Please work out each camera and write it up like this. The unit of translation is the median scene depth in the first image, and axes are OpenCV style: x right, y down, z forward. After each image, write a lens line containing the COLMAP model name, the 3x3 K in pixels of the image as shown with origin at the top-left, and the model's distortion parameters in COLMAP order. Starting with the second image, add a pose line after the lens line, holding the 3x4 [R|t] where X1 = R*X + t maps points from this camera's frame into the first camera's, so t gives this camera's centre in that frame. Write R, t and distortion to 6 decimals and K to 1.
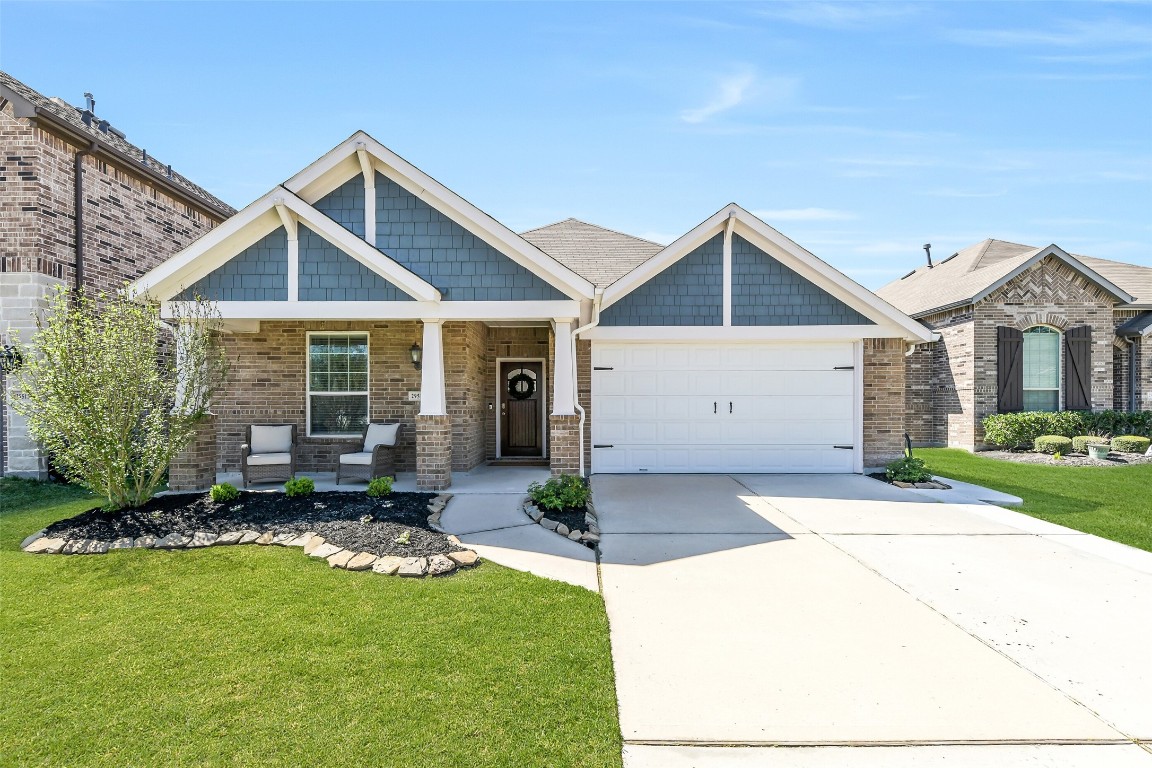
lens RADIAL K [[519.7, 0, 581.0], [0, 519.7, 412.1], [0, 0, 1]] dist [0.003343, 0.000548]
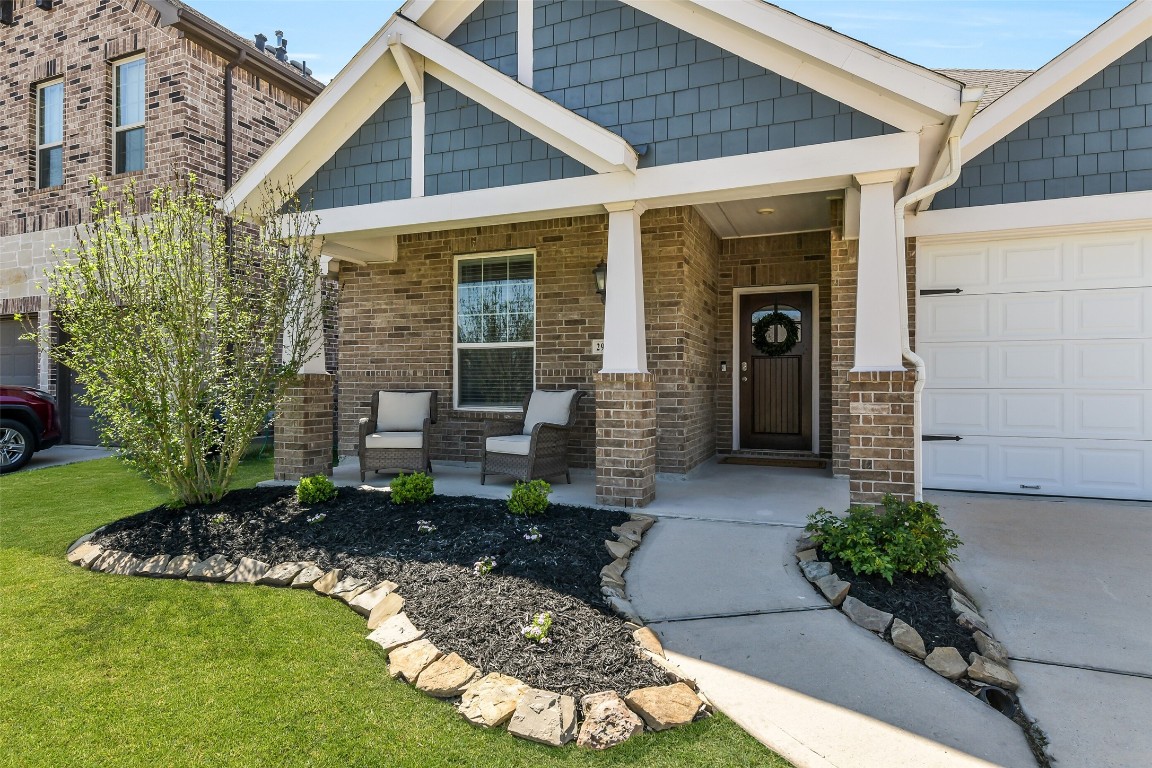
lens RADIAL K [[653.8, 0, 576.0], [0, 653.8, 384.0], [0, 0, 1]] dist [0.003783, 0.000231]
pose [[0.925634, 0.002982, -0.378409, -0.056011], [-0.005165, 0.999975, -0.004754, 0.018759], [0.378386, 0.006355, 0.925626, 0.284532]]
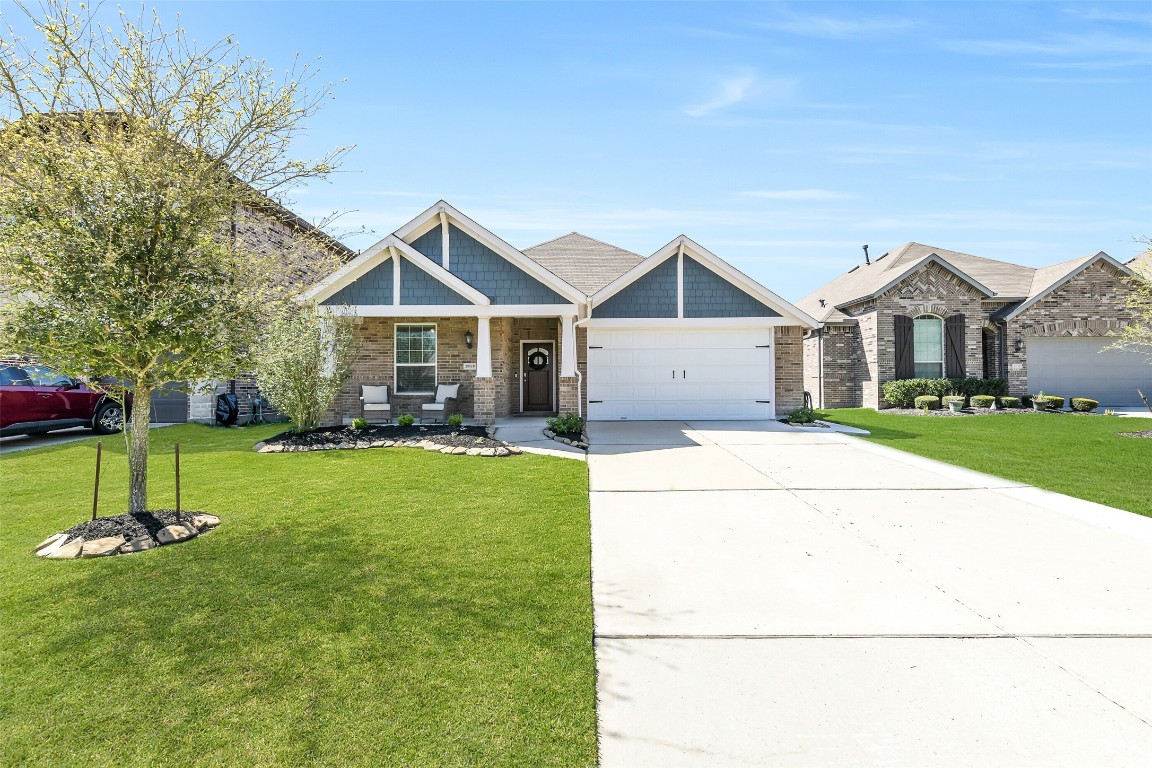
lens RADIAL K [[489.4, 0, 576.0], [0, 489.4, 384.0], [0, 0, 1]] dist [0.022502, 0.000043]
pose [[0.999817, -0.001386, -0.019070, 0.016881], [0.001173, 0.999937, -0.011177, 0.038055], [0.019084, 0.011153, 0.999756, -0.418346]]
